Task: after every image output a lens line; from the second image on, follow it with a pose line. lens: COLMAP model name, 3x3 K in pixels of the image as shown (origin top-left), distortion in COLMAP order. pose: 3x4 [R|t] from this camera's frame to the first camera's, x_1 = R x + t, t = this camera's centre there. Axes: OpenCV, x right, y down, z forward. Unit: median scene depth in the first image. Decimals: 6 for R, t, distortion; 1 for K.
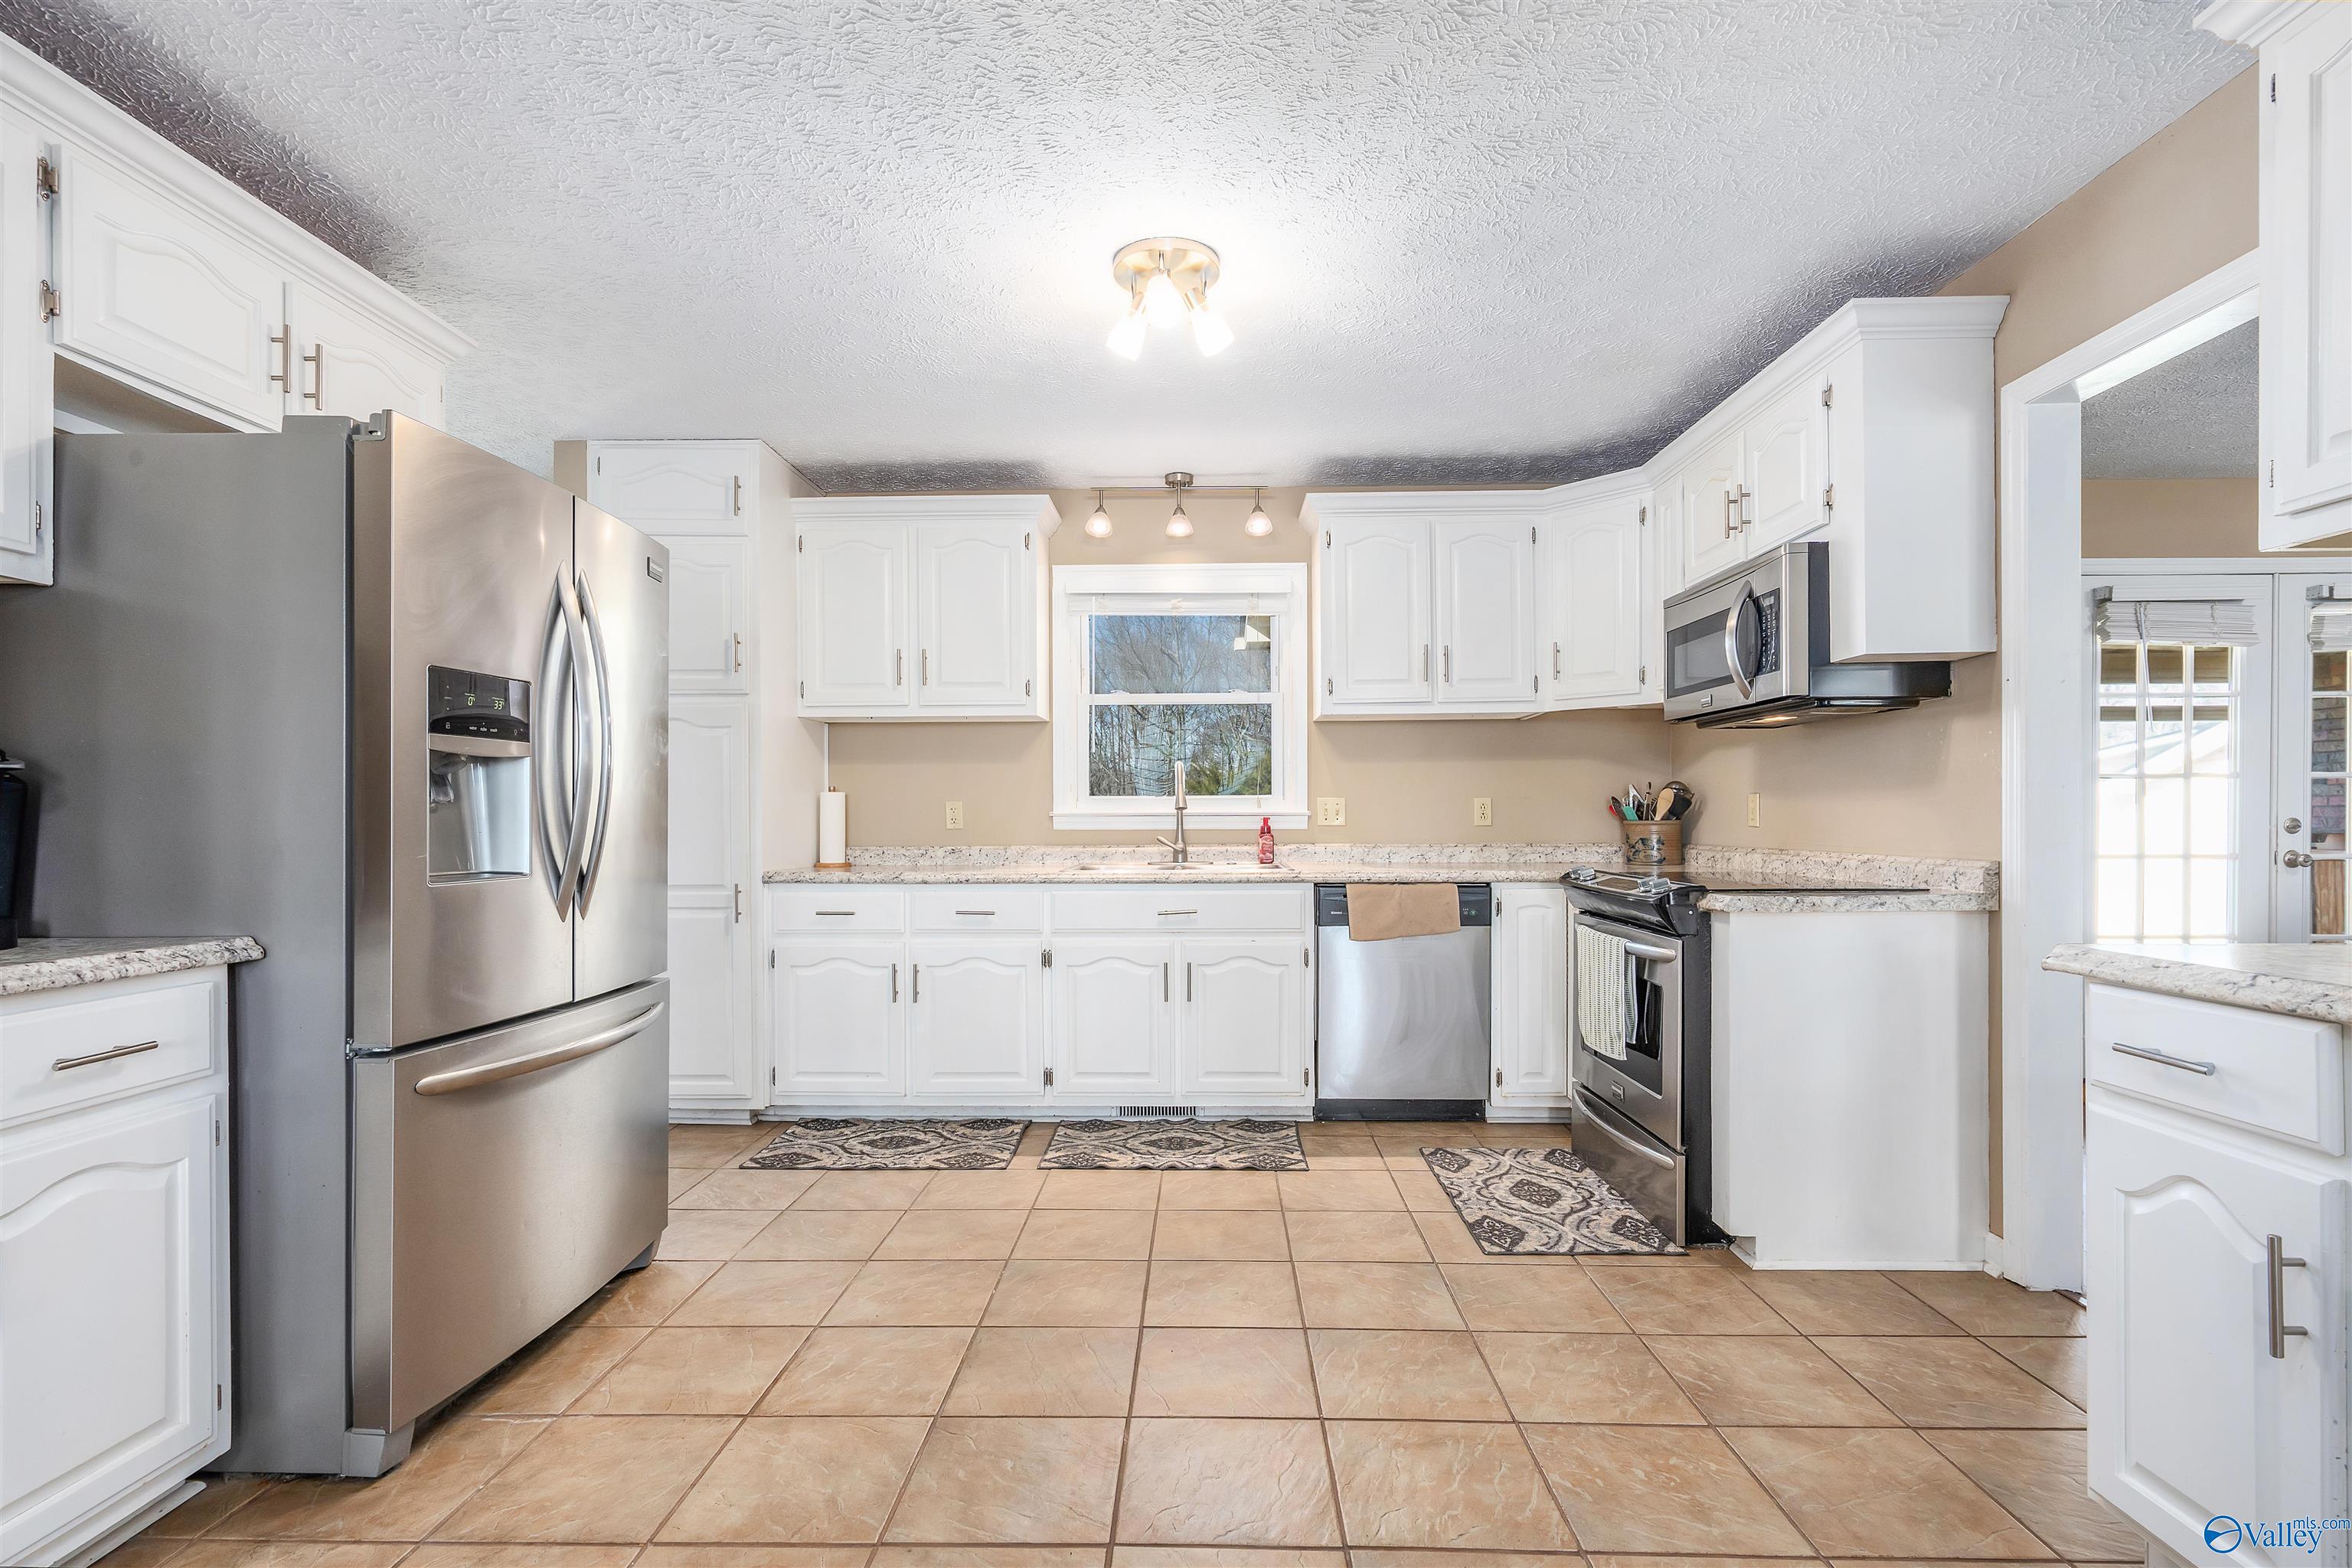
lens RADIAL K [[1077.0, 0, 1184.3], [0, 1077.0, 796.6], [0, 0, 1]] dist [0.000482, 0.000163]
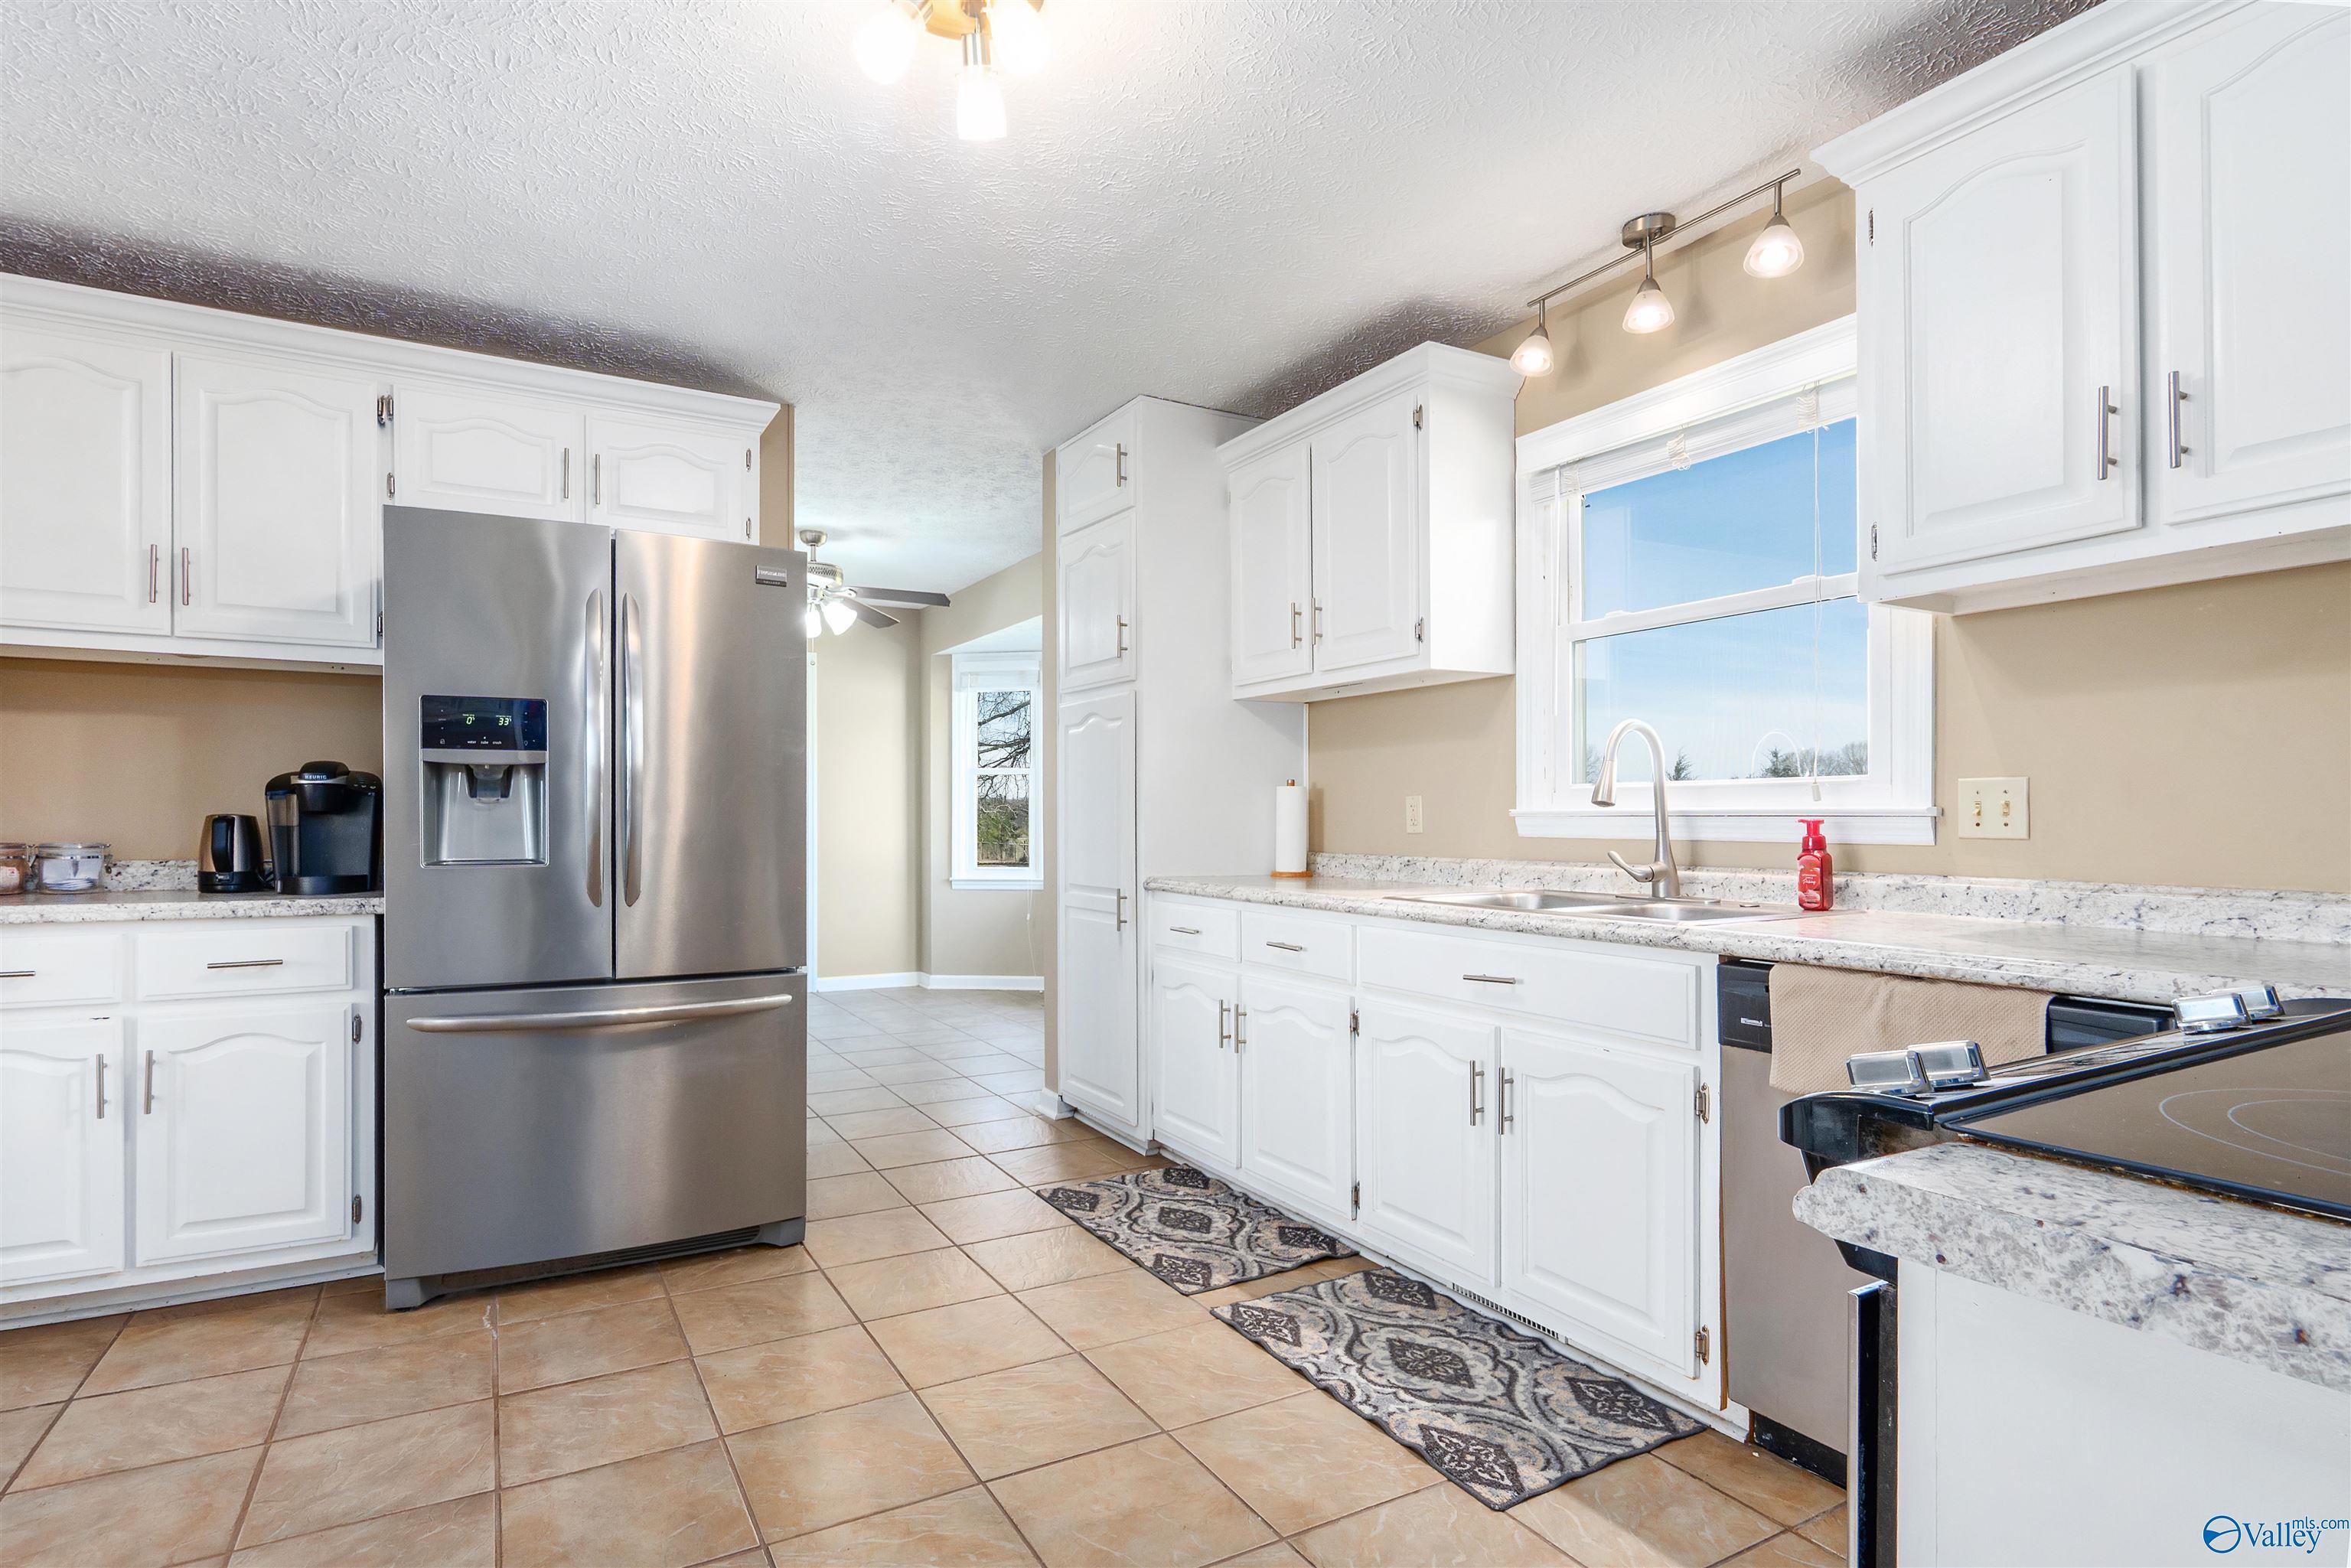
lens RADIAL K [[1177.4, 0, 1163.8], [0, 1177.4, 801.6], [0, 0, 1]] dist [-0.001351, -0.000330]
pose [[0.497812, -0.008182, -0.867246, 0.476815], [0.012878, 0.999915, -0.002041, 0.009453], [0.867189, -0.010152, 0.497875, 0.536396]]
